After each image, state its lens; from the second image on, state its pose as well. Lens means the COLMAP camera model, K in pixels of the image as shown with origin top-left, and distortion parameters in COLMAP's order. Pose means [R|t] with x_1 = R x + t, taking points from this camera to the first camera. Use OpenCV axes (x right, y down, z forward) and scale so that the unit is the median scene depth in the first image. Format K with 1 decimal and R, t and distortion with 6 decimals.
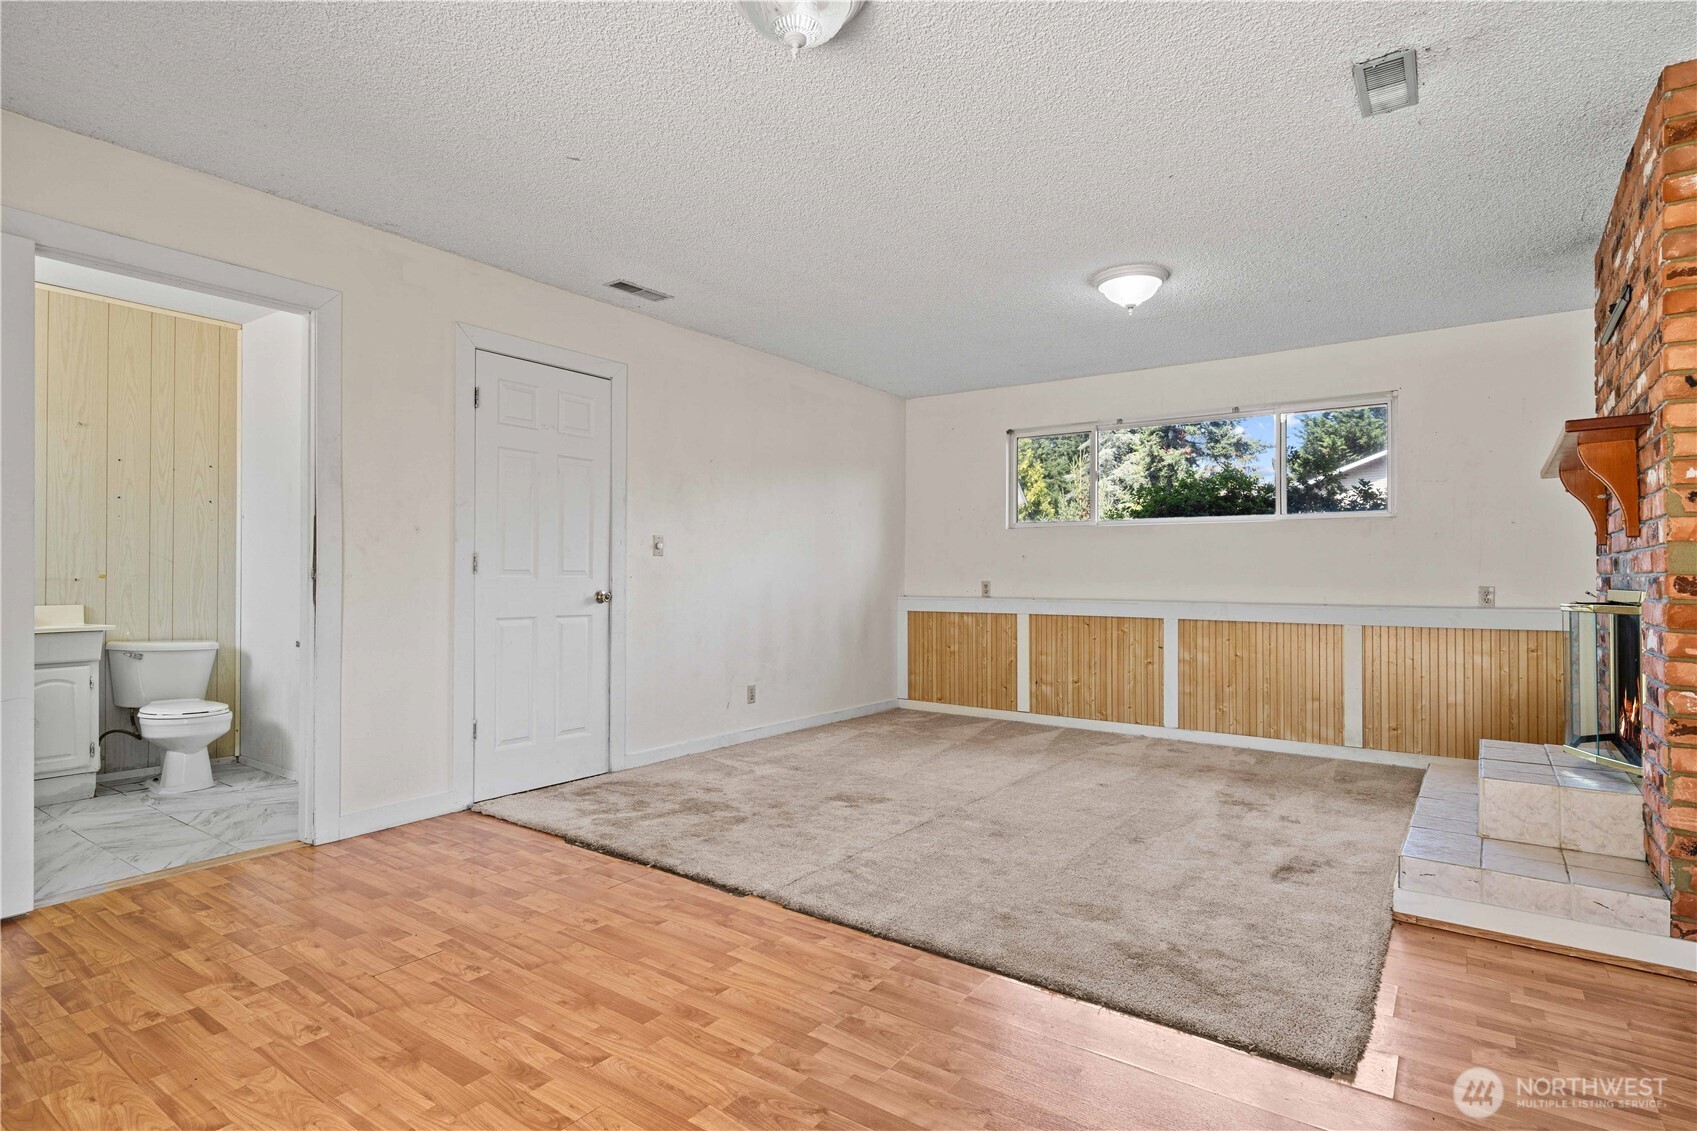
lens RADIAL K [[905.8, 0, 824.8], [0, 905.8, 570.7], [0, 0, 1]] dist [0.000931, 0.000812]
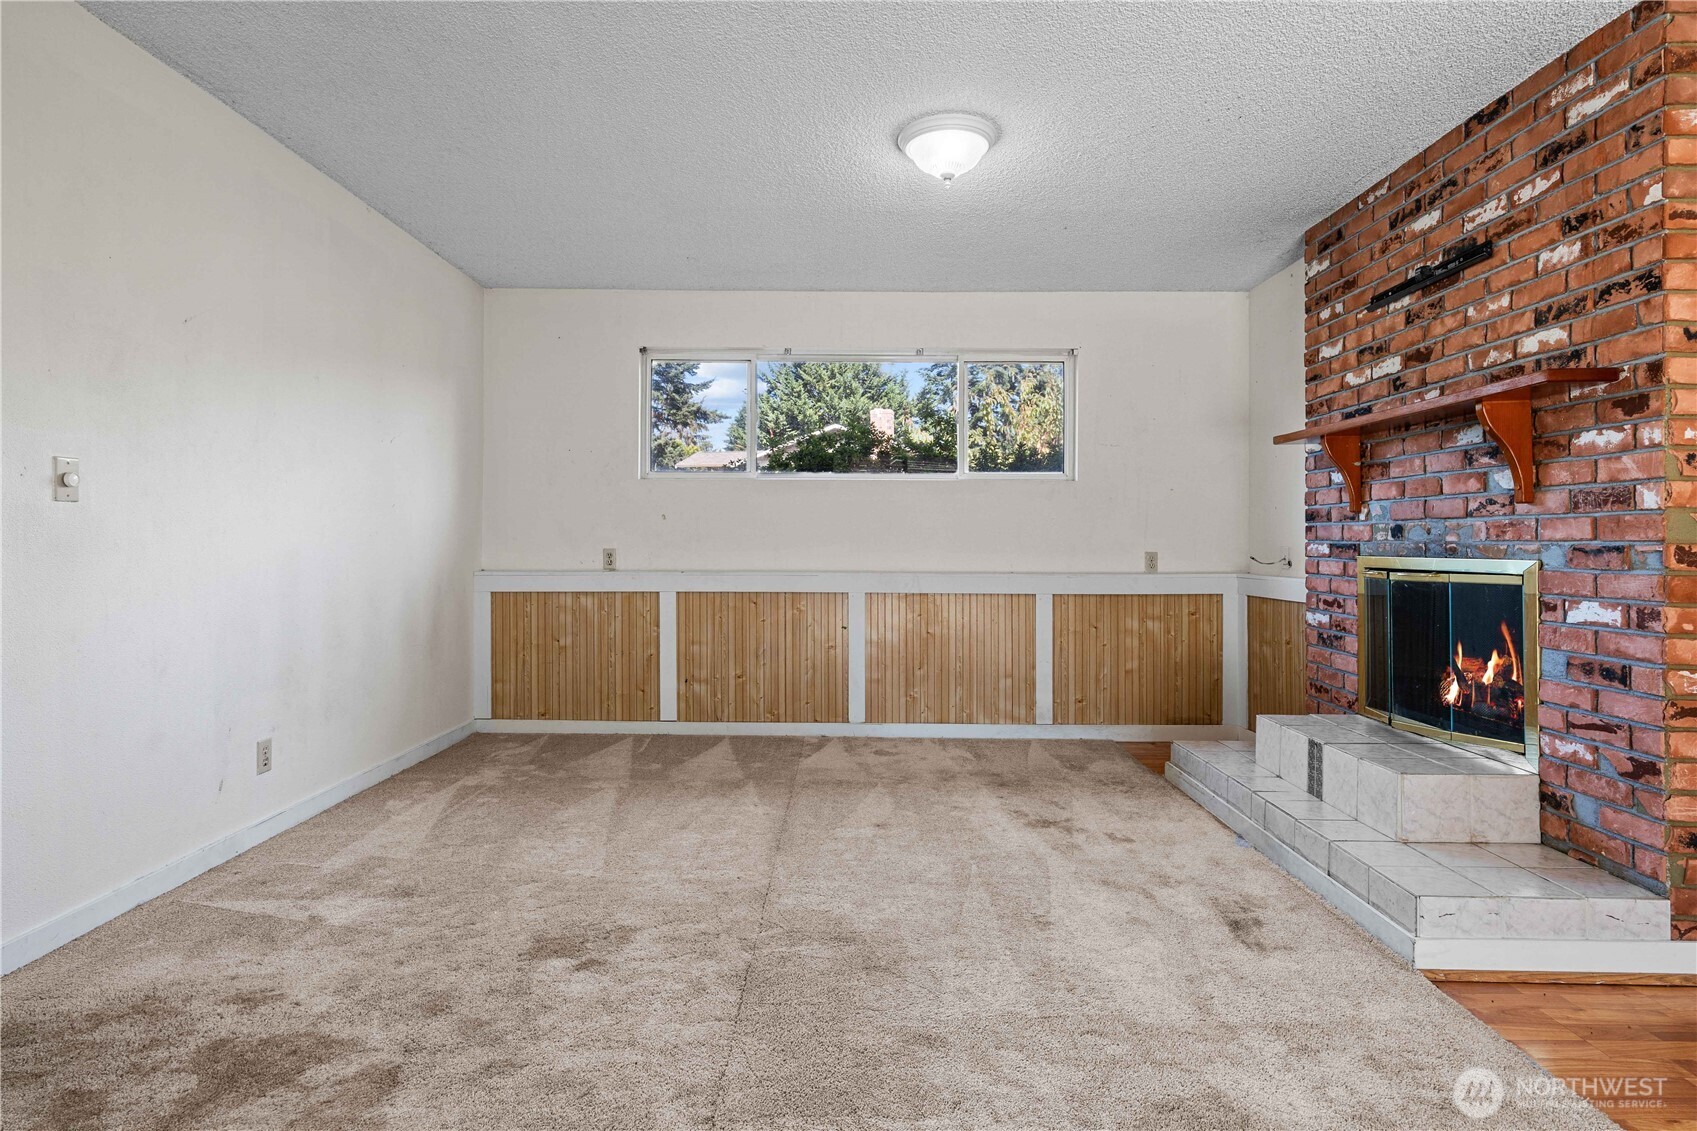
lens RADIAL K [[905.8, 0, 858.3], [0, 905.8, 541.1], [0, 0, 1]] dist [0.000931, 0.000812]
pose [[0.801672, -0.001347, 0.597763, -0.185835], [-0.003886, 0.999965, 0.007465, -0.001324], [-0.597752, -0.008308, 0.801638, 0.521981]]
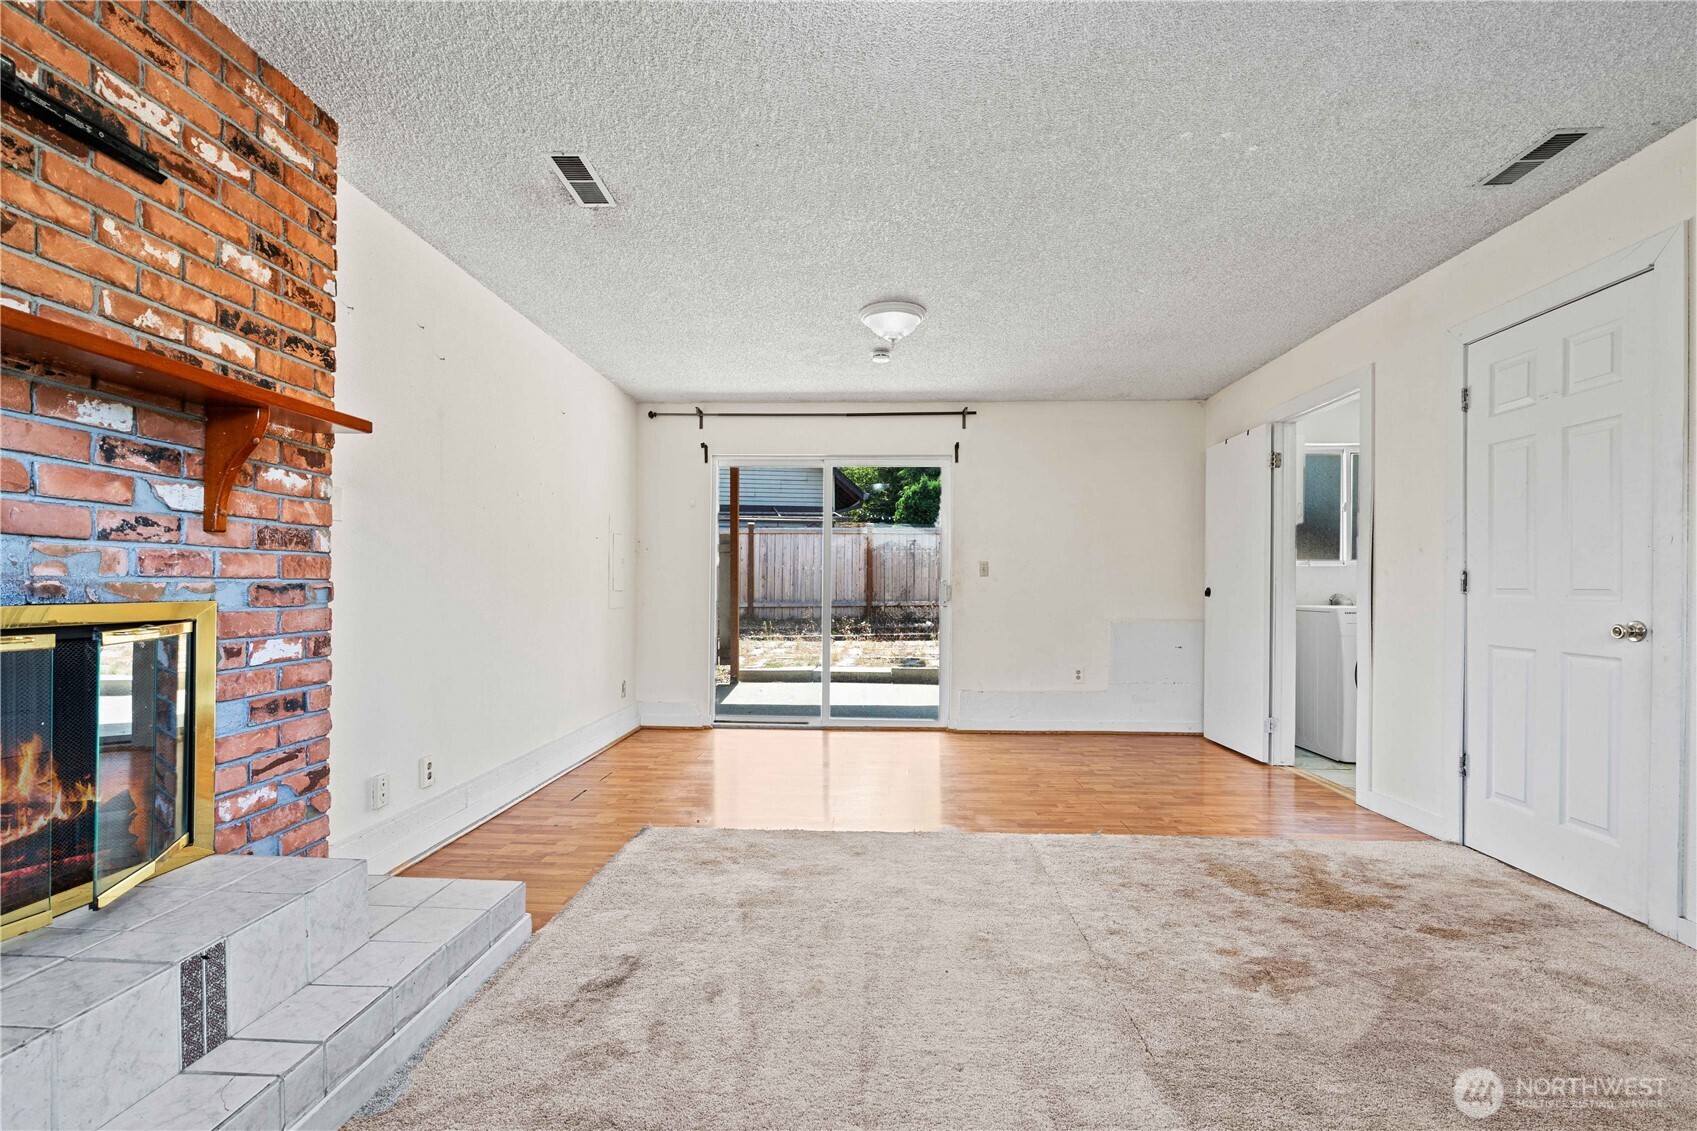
lens RADIAL K [[776.5, 0, 845.6], [0, 776.5, 589.7], [0, 0, 1]] dist [-0.006833, 0.003375]
pose [[-0.835040, -0.008712, -0.550120, 0.632264], [-0.007561, 0.999962, -0.004359, 0.009193], [0.550137, 0.000519, -0.835074, 1.470200]]
